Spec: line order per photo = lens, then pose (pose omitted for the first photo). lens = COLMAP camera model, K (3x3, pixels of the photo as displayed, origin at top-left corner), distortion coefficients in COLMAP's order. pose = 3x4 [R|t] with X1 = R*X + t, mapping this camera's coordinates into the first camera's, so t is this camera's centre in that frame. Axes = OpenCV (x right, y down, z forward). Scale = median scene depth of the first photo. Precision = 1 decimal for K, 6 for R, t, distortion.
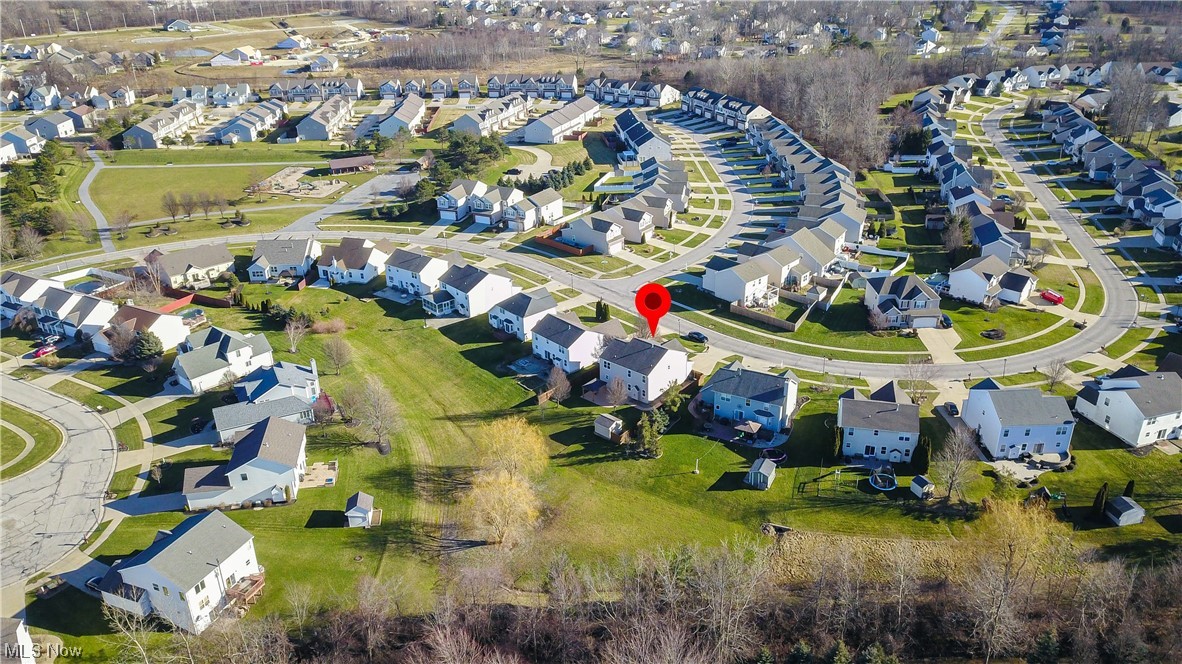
lens RADIAL K [[903.3, 0, 591.0], [0, 903.3, 332.0], [0, 0, 1]] dist [0.069075, -0.119031]
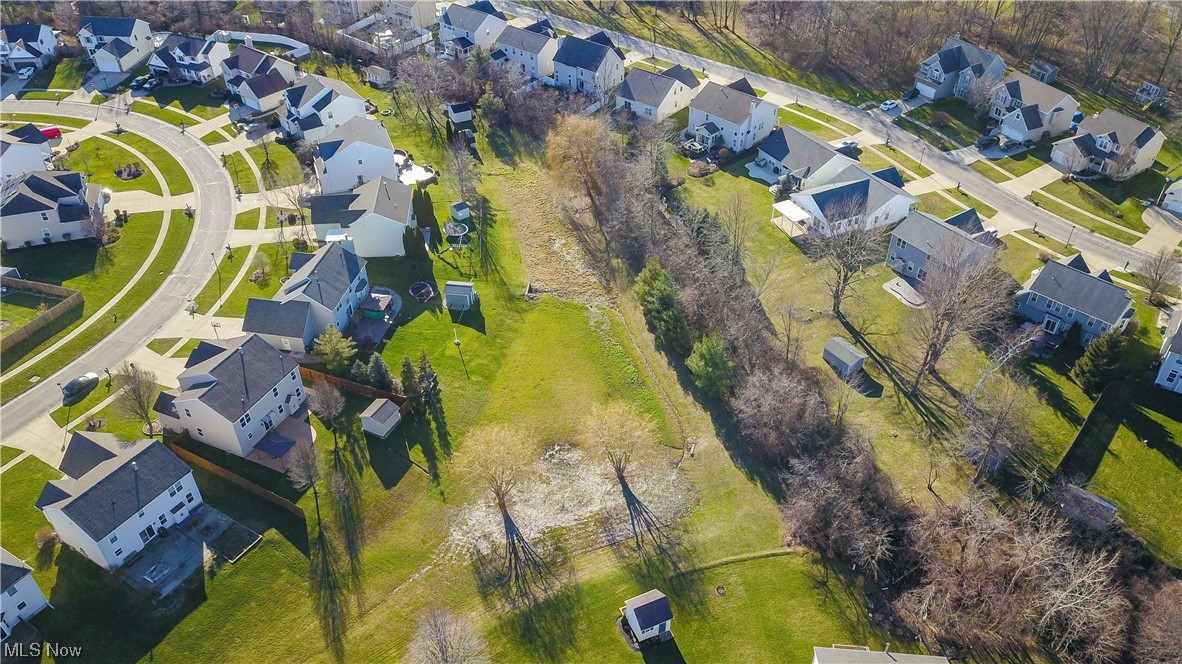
lens RADIAL K [[903.3, 0, 591.0], [0, 903.3, 332.0], [0, 0, 1]] dist [0.069075, -0.119031]
pose [[-0.313619, -0.567209, 0.761523, -0.445182], [0.401454, 0.647578, 0.647670, -0.279615], [-0.860510, 0.508838, 0.024616, 0.638876]]
